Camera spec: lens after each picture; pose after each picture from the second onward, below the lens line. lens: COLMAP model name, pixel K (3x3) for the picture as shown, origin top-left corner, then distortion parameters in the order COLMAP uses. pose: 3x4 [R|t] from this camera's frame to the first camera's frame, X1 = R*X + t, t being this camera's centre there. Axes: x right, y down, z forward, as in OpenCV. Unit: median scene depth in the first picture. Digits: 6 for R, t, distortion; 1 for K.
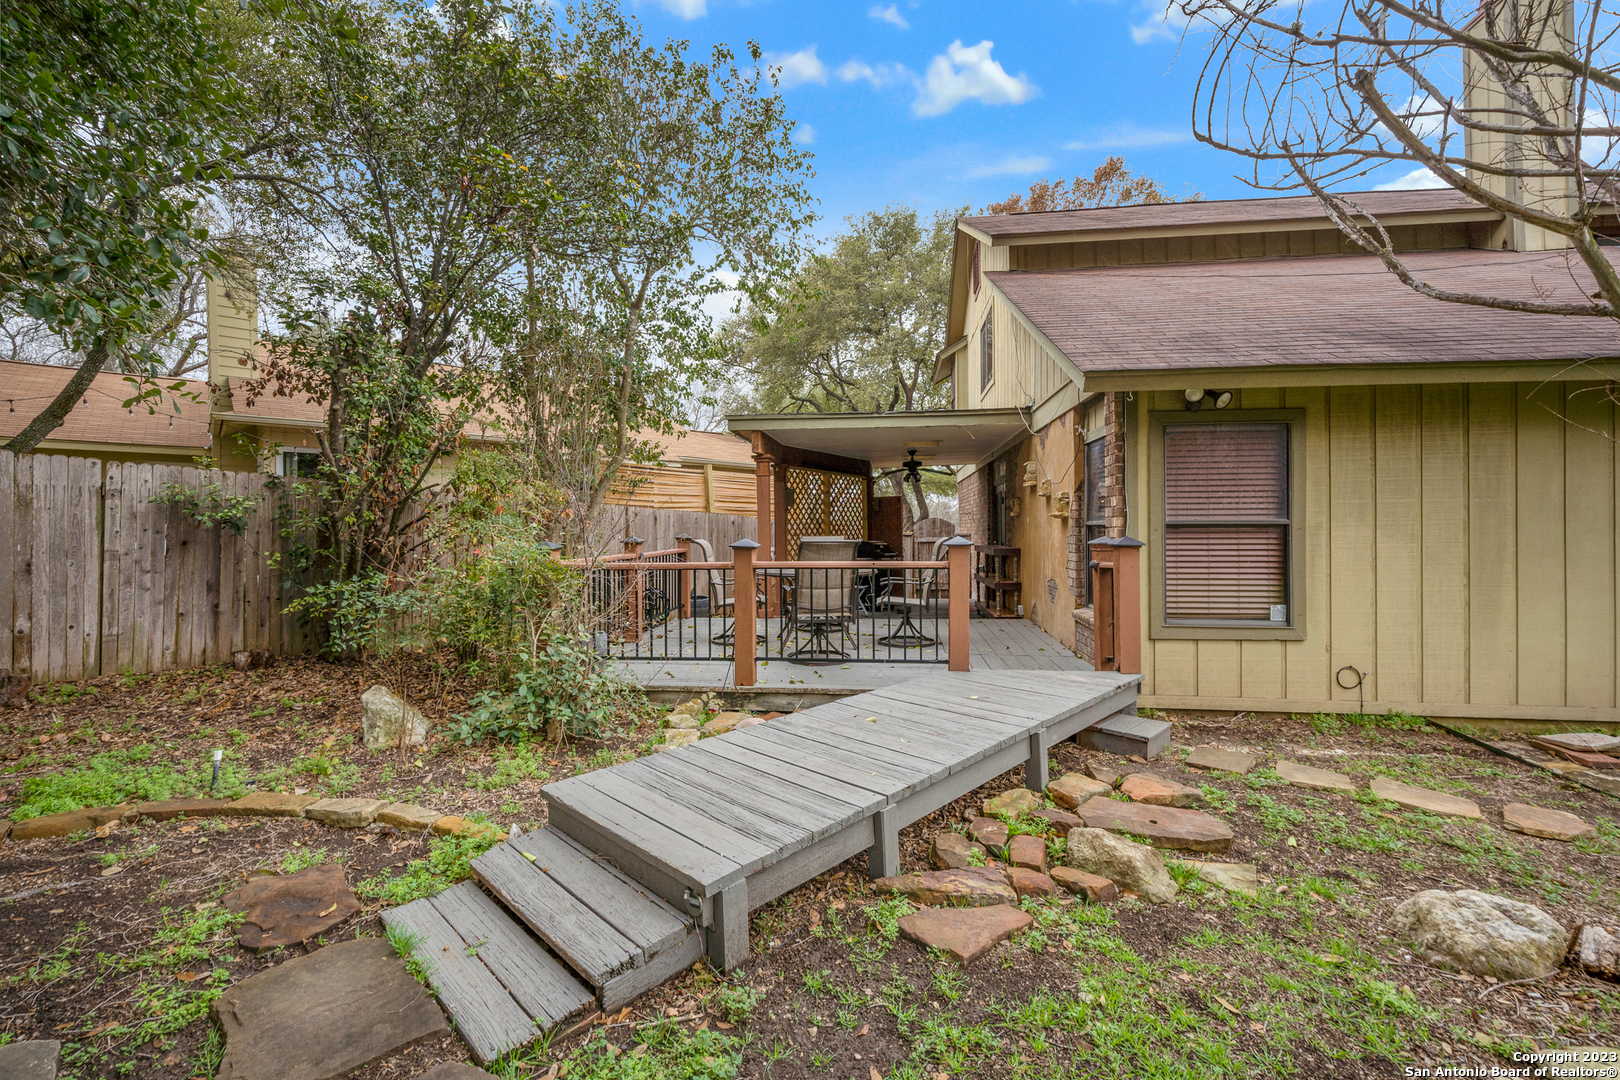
lens RADIAL K [[676.5, 0, 803.3], [0, 676.5, 530.4], [0, 0, 1]] dist [-0.001021, 0.000004]
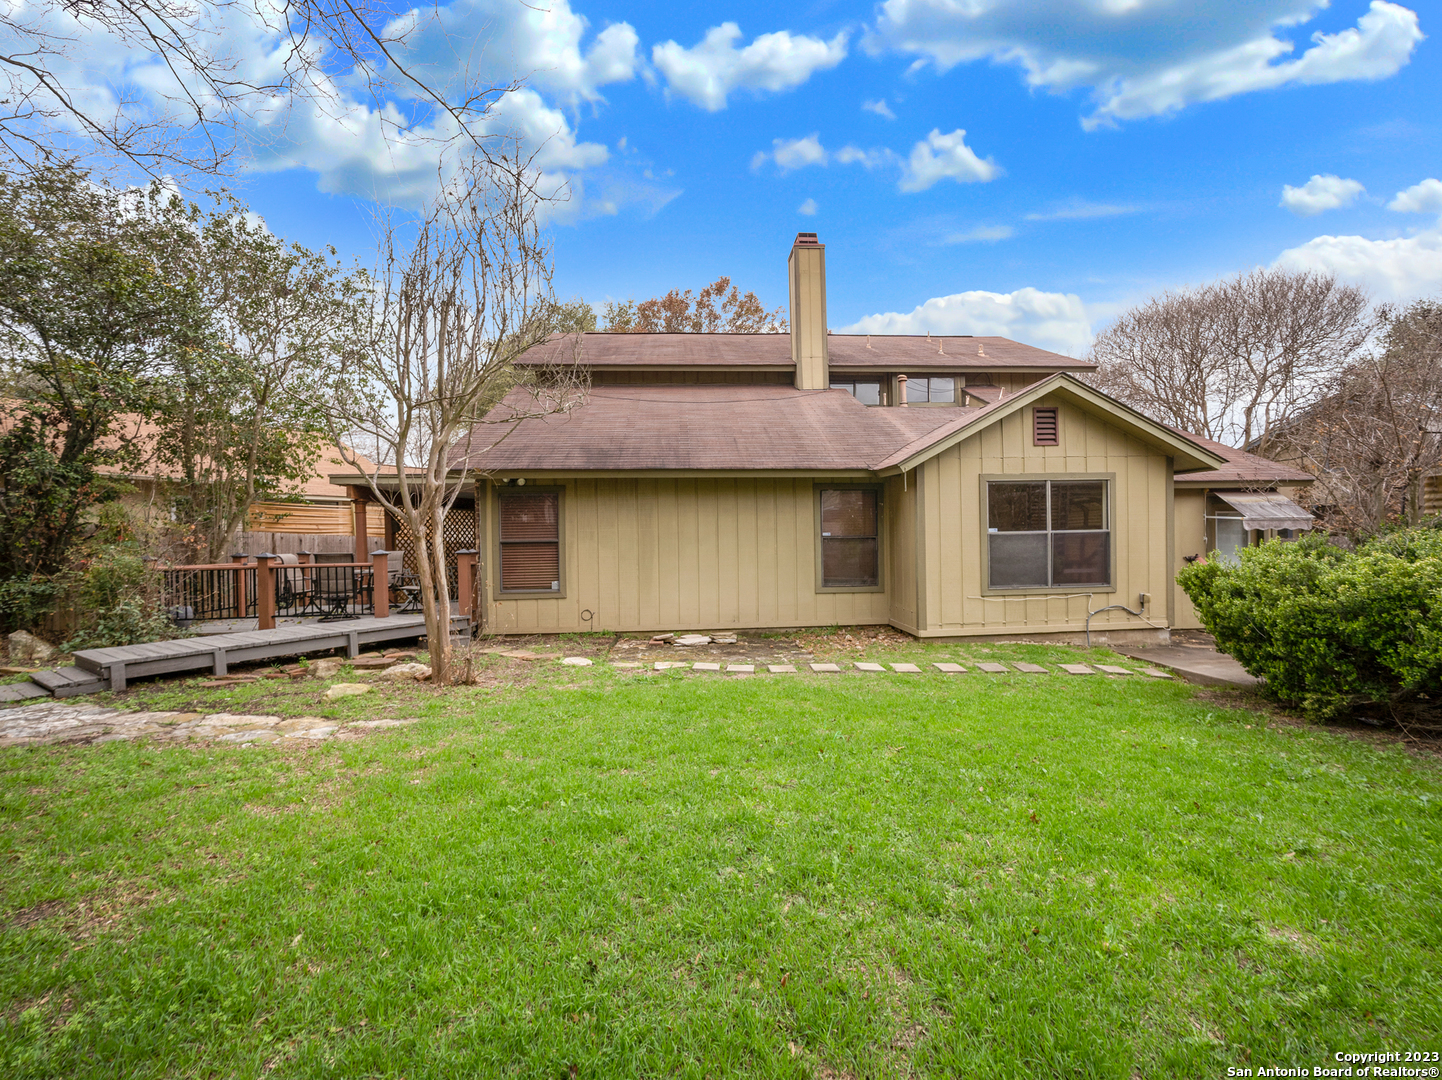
lens RADIAL K [[598.3, 0, 718.7], [0, 598.3, 546.5], [0, 0, 1]] dist [-0.010140, 0.000050]
pose [[0.979288, -0.013419, 0.202026, 0.584574], [0.013334, 0.999910, 0.001783, 0.005940], [-0.202032, 0.000947, 0.979378, -0.623753]]
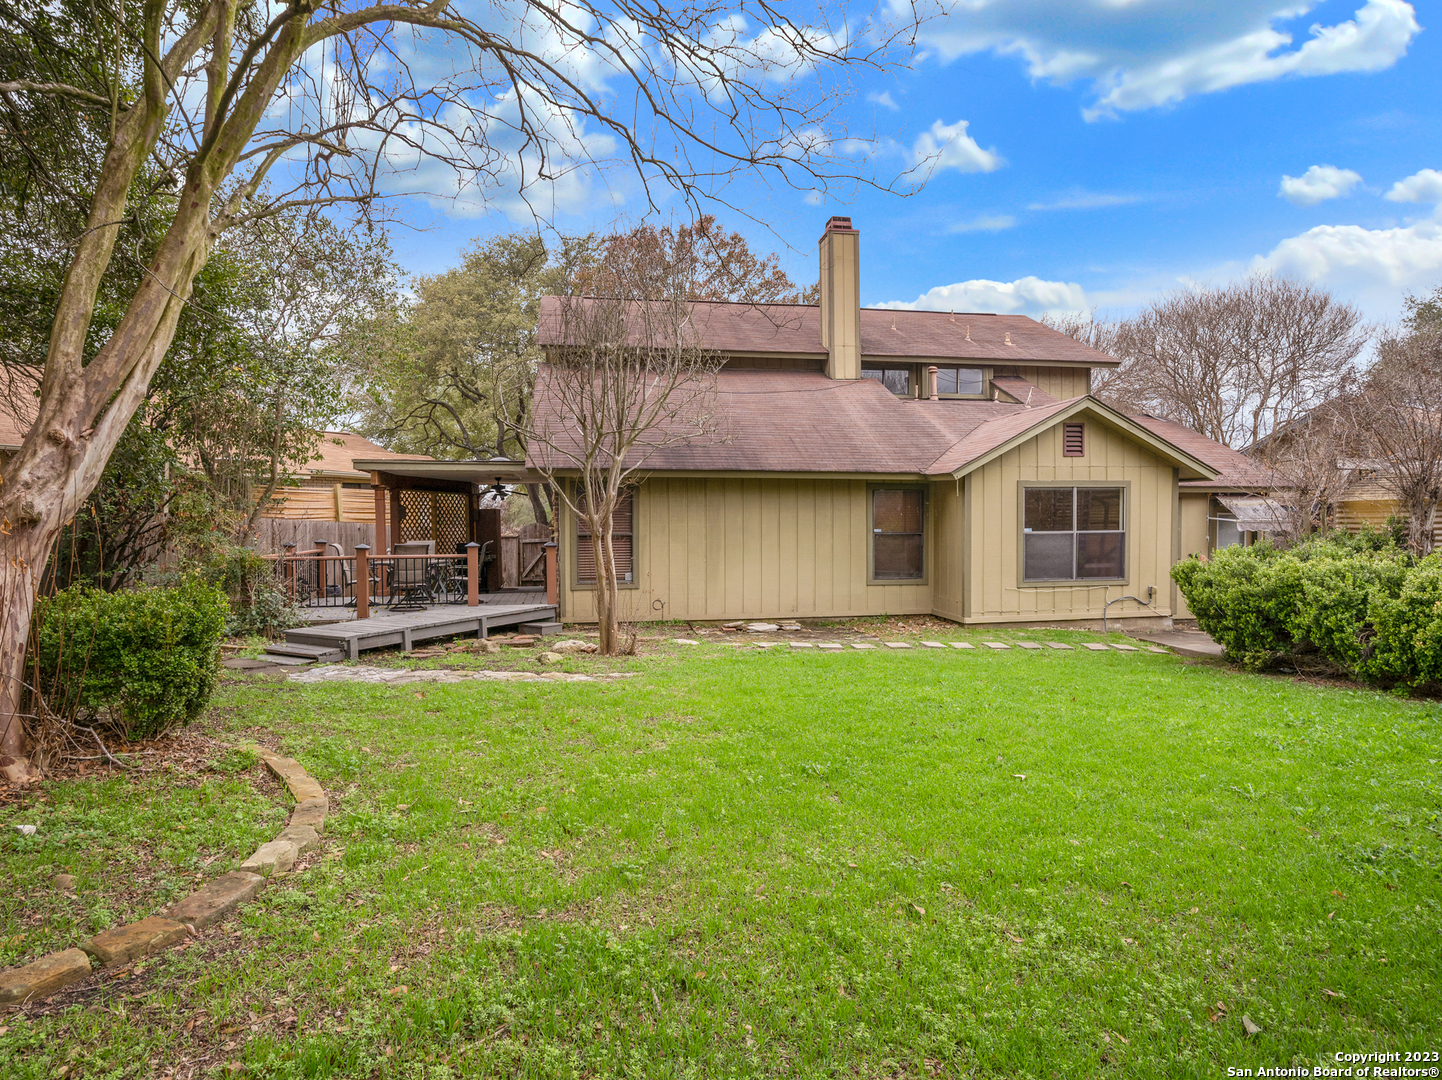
lens RADIAL K [[810.2, 0, 715.4], [0, 810.2, 545.3], [0, 0, 1]] dist [-0.008651, -0.002786]
pose [[0.954059, -0.008848, 0.299489, 0.135283], [0.001783, 0.999714, 0.023856, -0.027272], [-0.299614, -0.022225, 0.953801, -1.107095]]
